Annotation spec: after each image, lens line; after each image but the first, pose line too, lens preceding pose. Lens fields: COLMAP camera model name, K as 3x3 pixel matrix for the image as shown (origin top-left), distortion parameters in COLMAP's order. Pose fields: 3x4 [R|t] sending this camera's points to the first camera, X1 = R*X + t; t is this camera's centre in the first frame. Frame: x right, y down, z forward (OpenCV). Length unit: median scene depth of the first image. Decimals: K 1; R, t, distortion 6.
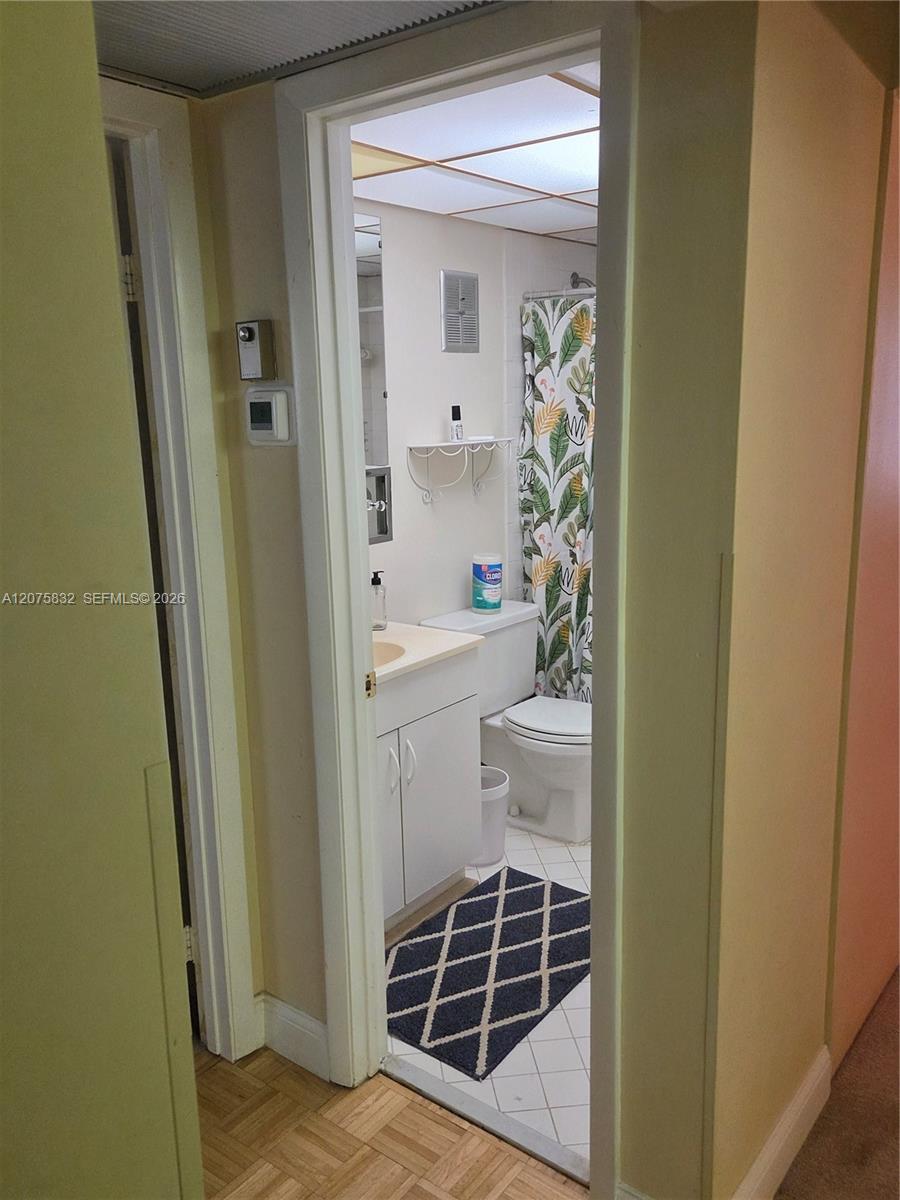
lens RADIAL K [[937.4, 0, 454.0], [0, 937.4, 582.0], [0, 0, 1]] dist [0.078060, -0.003472]
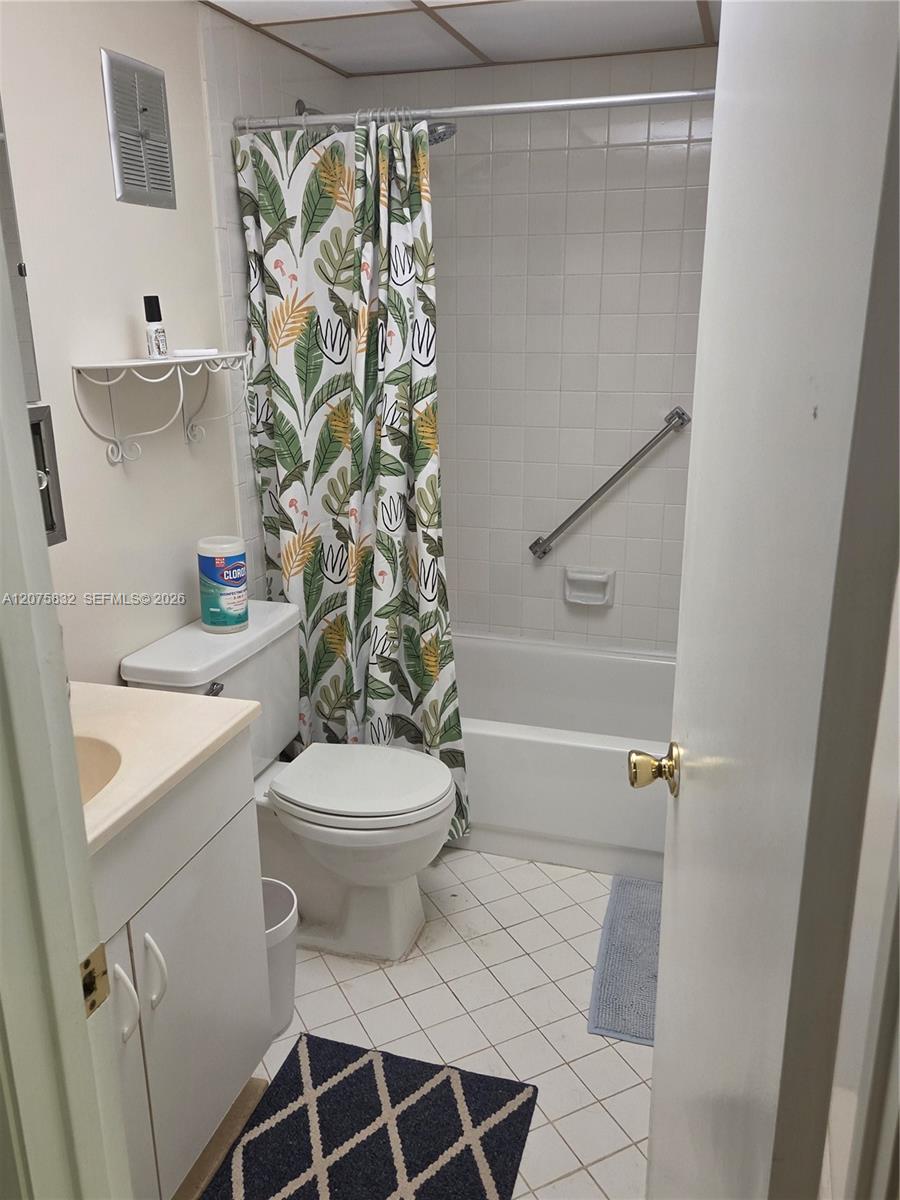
lens RADIAL K [[966.4, 0, 450.0], [0, 966.4, 600.0], [0, 0, 1]] dist [0.079425, -0.073871]
pose [[0.938628, -0.088196, 0.333464, -0.039038], [0.055241, 0.992716, 0.107065, -0.047630], [-0.340478, -0.082074, 0.936664, 0.307226]]
